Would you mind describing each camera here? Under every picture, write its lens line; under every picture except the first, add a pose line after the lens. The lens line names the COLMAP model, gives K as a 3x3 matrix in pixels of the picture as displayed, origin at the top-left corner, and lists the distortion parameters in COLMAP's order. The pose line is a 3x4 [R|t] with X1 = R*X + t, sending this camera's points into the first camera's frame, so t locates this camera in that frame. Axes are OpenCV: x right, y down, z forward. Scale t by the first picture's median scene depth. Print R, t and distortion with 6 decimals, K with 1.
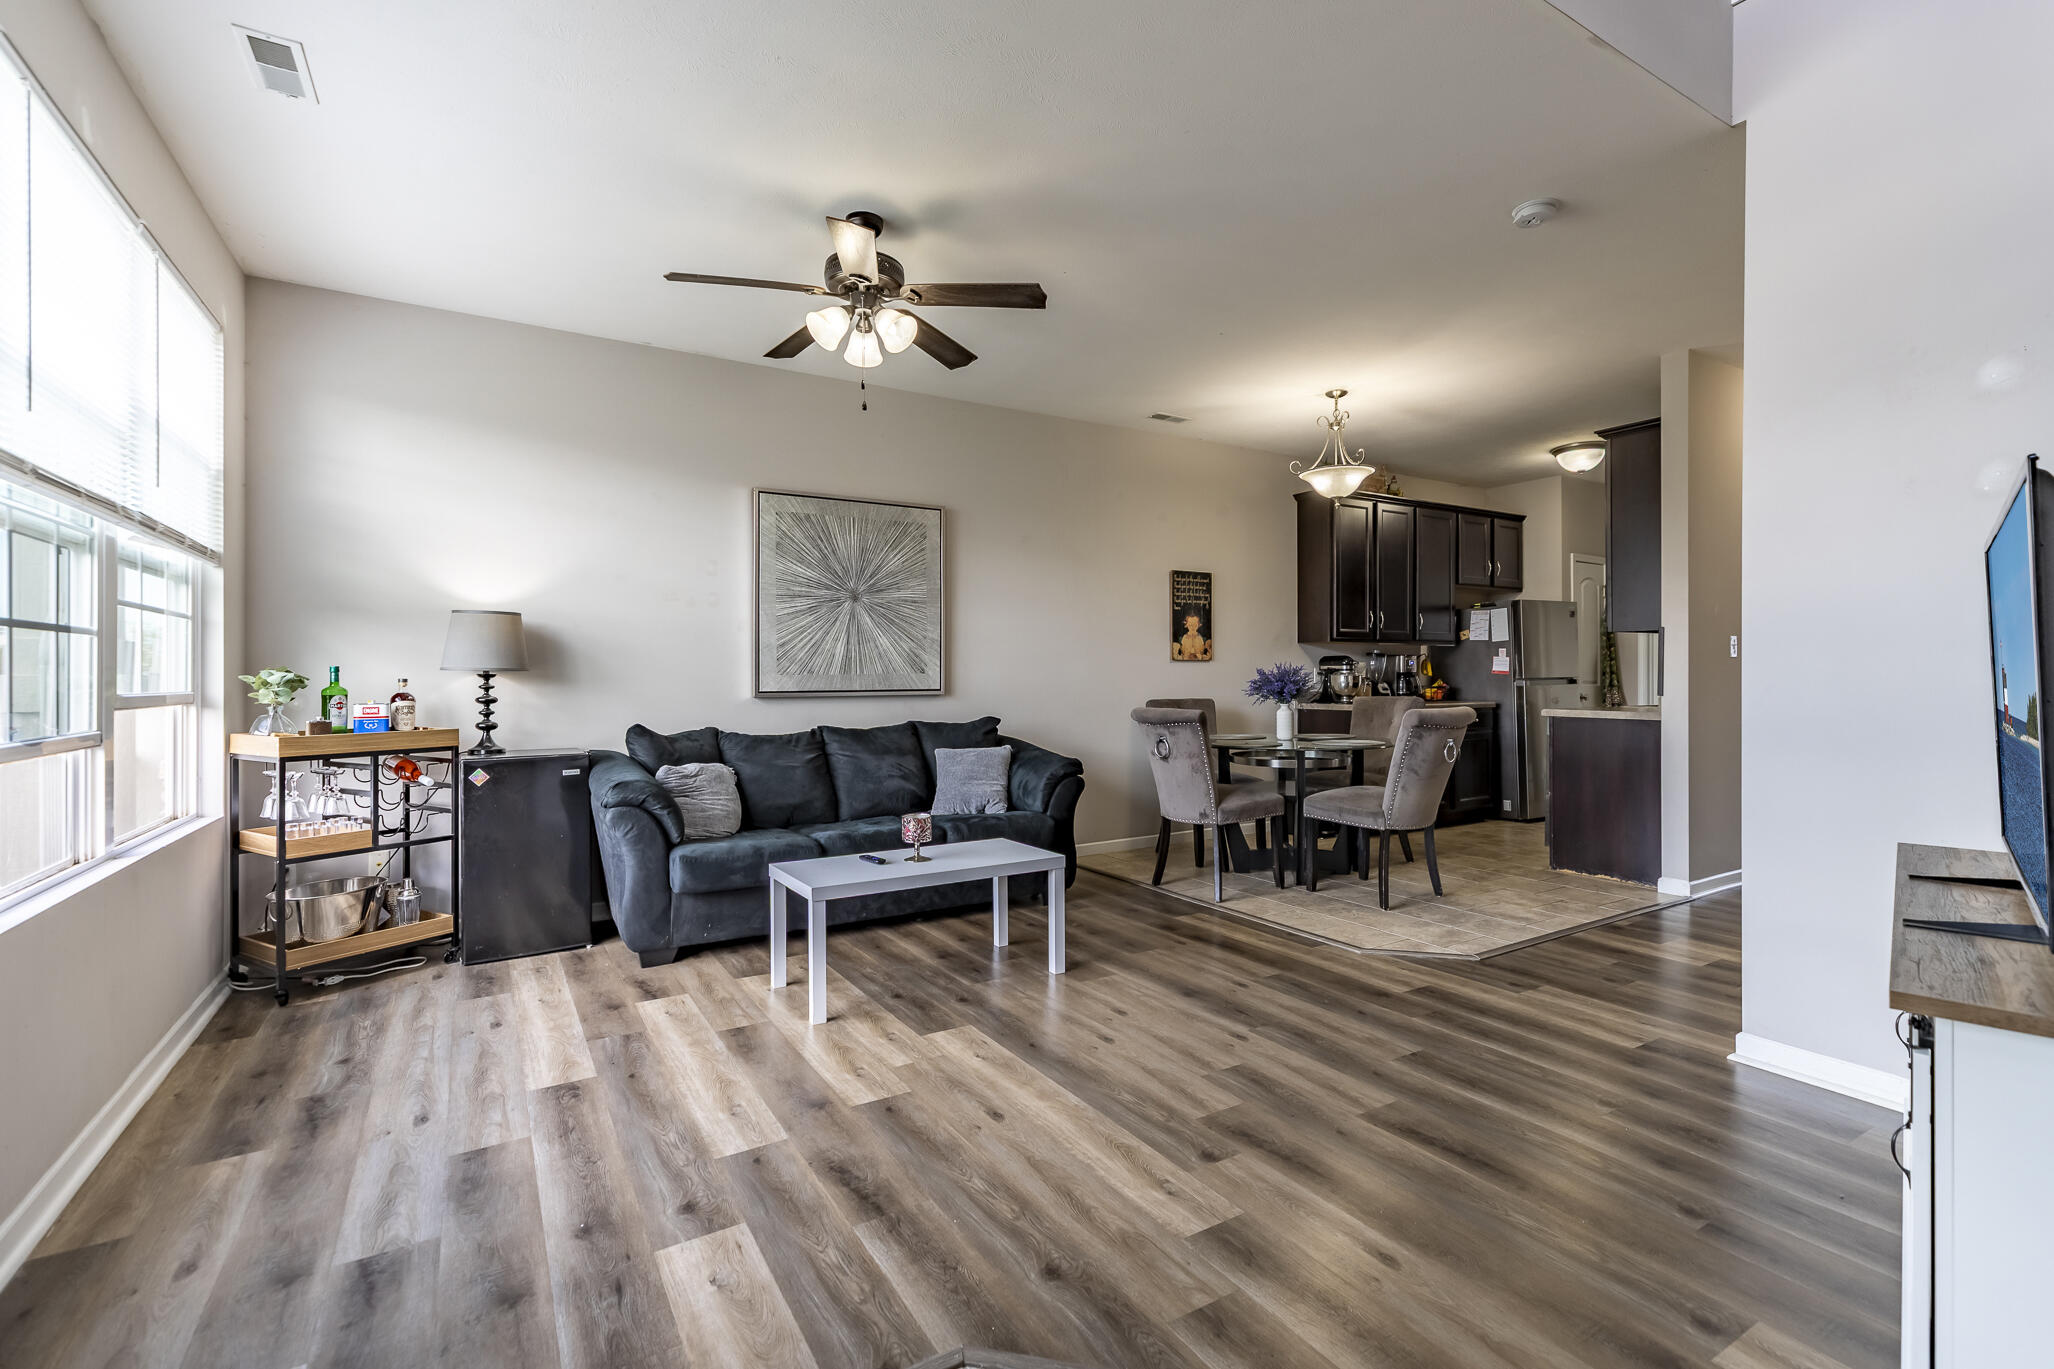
lens RADIAL K [[925.4, 0, 1030.6], [0, 925.4, 673.8], [0, 0, 1]] dist [0.003943, -0.000654]
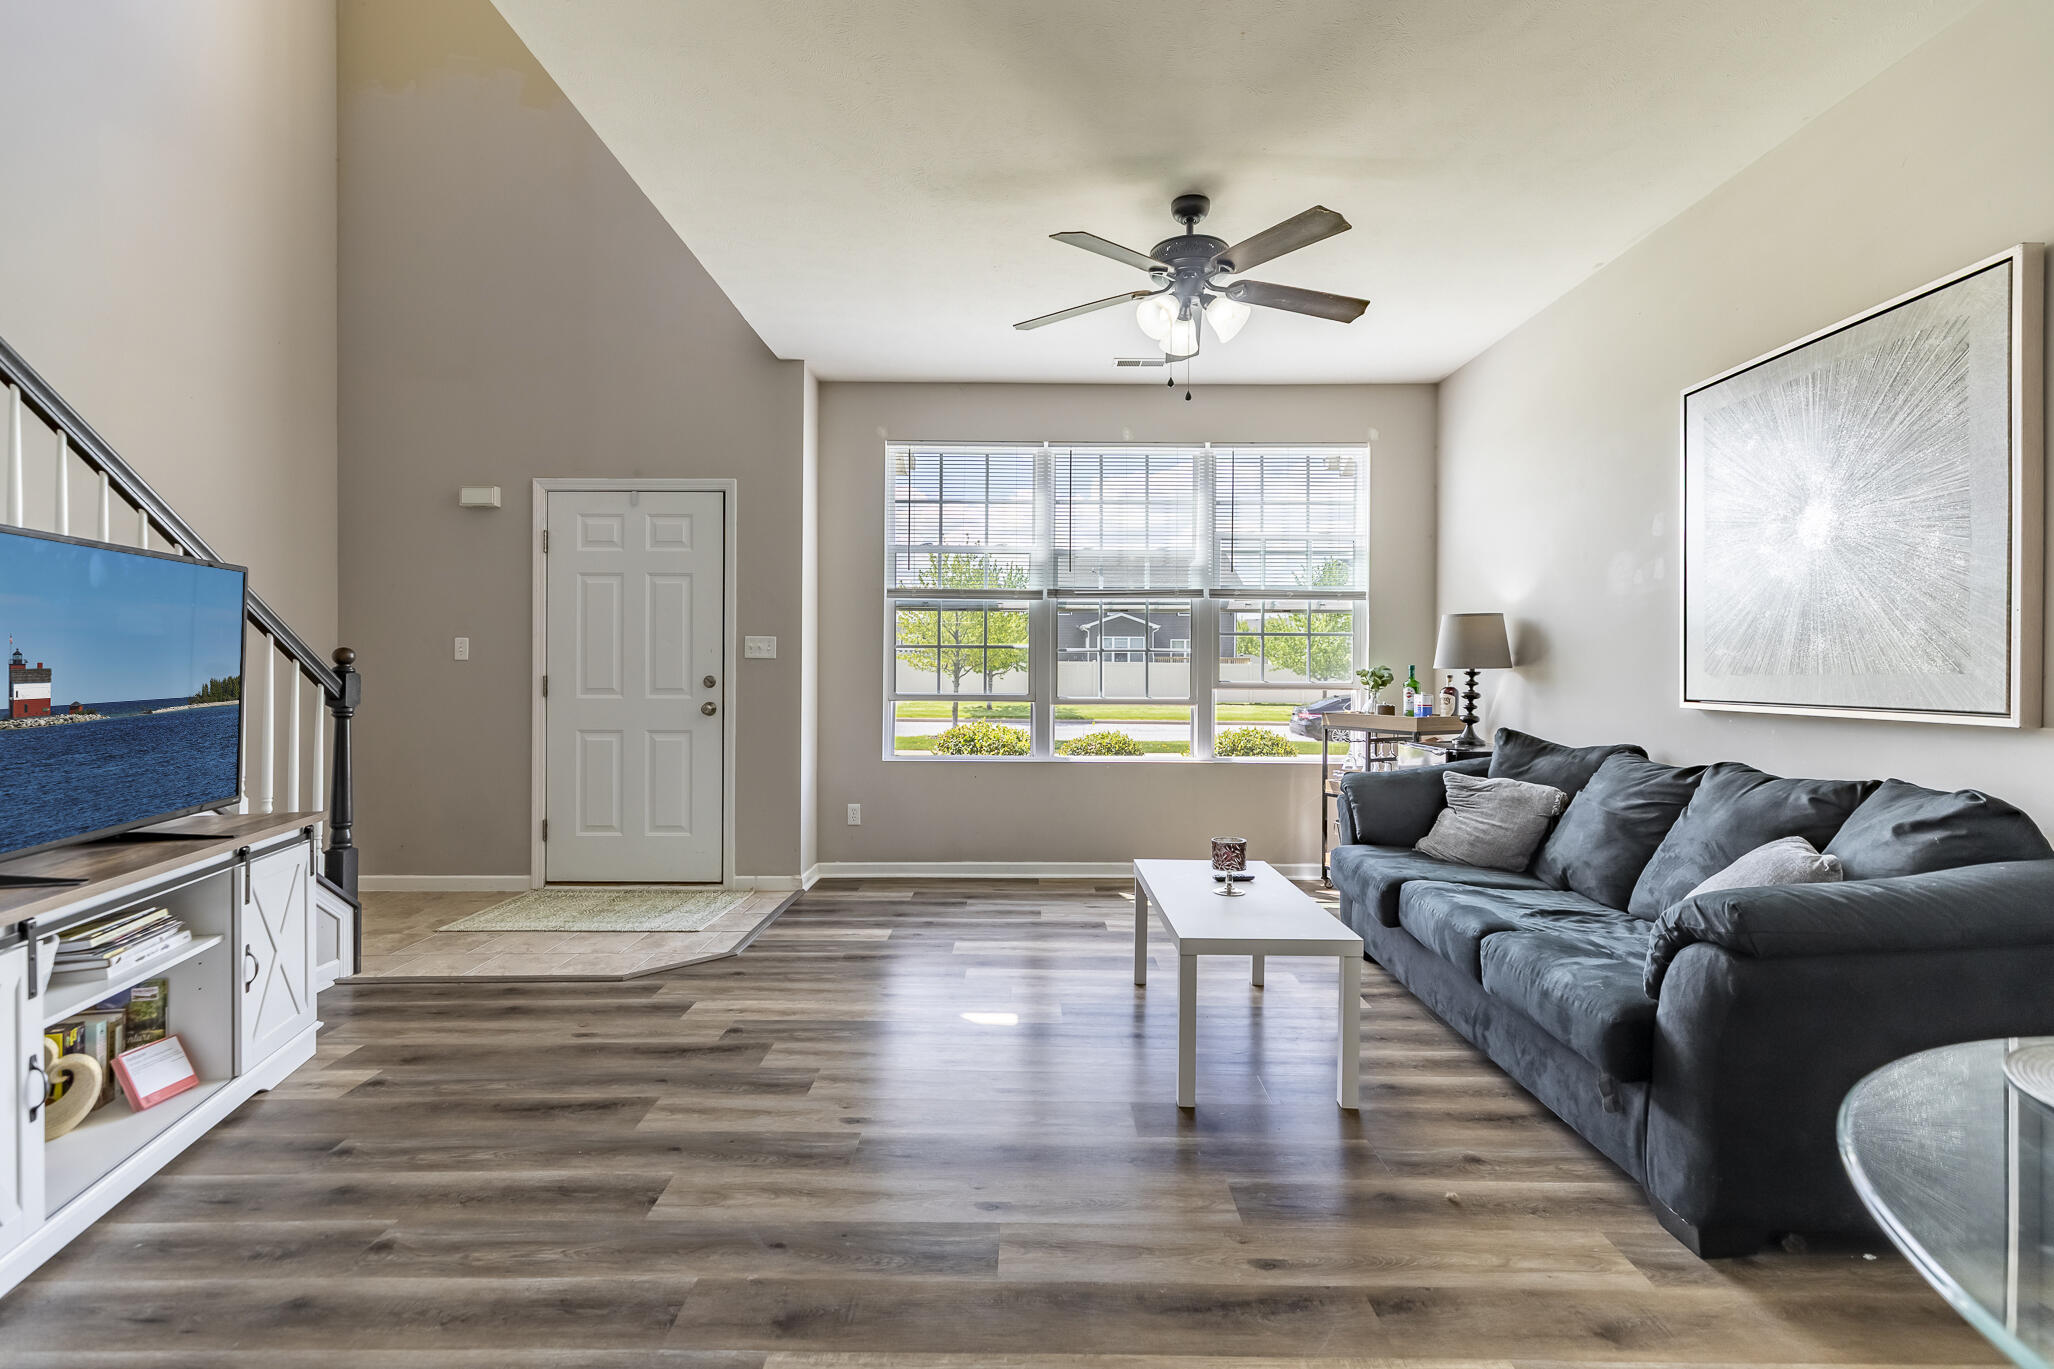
lens RADIAL K [[925.4, 0, 1028.4], [0, 925.4, 672.1], [0, 0, 1]] dist [0.003943, -0.000654]
pose [[-0.526392, 0.003429, -0.850235, 0.794608], [-0.003266, 0.999976, 0.006055, -0.004511], [0.850235, 0.005965, -0.526369, 1.483376]]
